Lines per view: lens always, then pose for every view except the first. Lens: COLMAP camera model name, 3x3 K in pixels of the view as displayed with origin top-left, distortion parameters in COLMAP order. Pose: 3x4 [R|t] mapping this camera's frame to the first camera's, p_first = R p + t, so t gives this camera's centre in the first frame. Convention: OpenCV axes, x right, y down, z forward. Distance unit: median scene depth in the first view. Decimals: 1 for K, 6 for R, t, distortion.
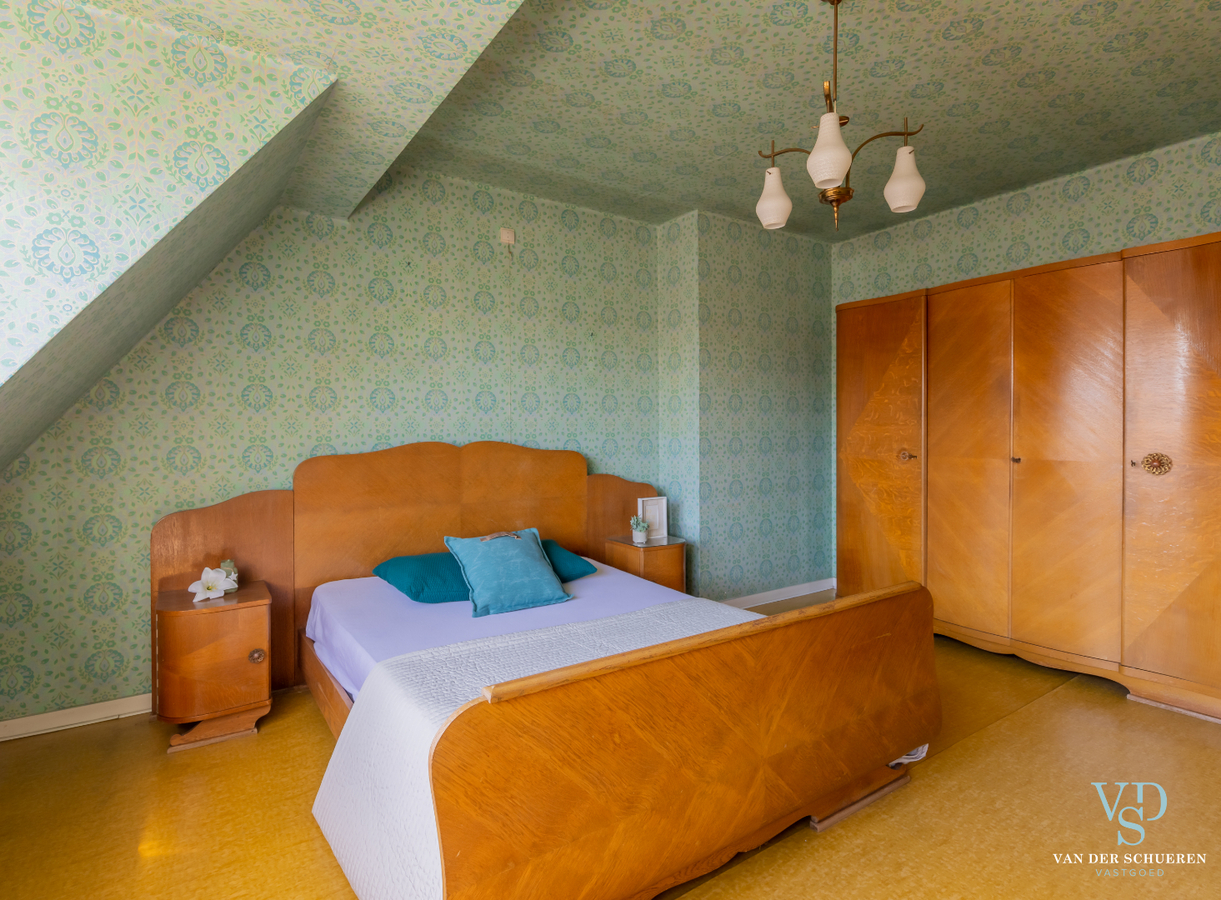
lens RADIAL K [[636.6, 0, 610.7], [0, 636.6, 433.0], [0, 0, 1]] dist [0.002714, 0.000233]
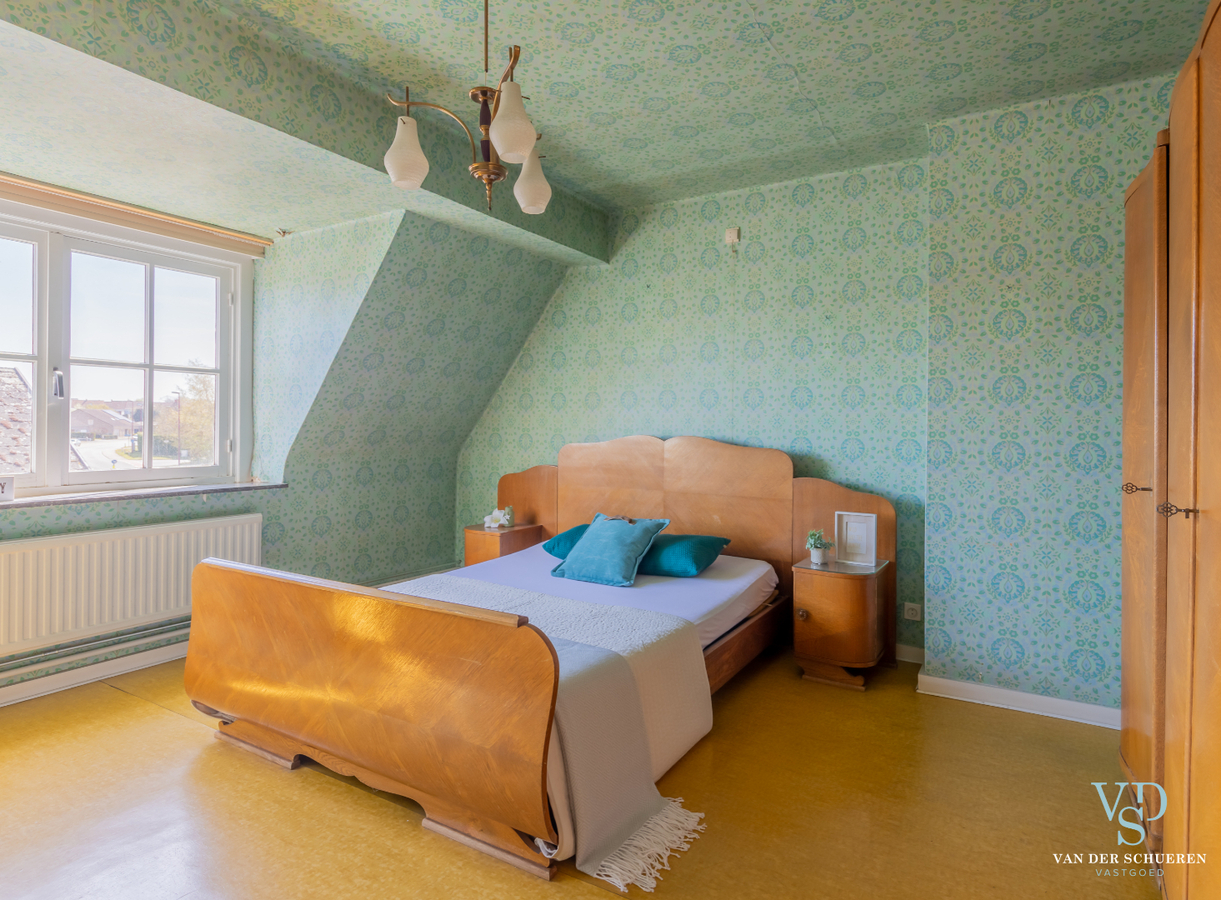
lens RADIAL K [[607.3, 0, 610.7], [0, 607.3, 424.9], [0, 0, 1]] dist [-0.001657, -0.000091]
pose [[0.456462, 0.008140, -0.889706, 0.594650], [-0.015068, 0.999885, 0.001417, -0.005122], [0.889615, 0.012759, 0.456532, 0.374901]]
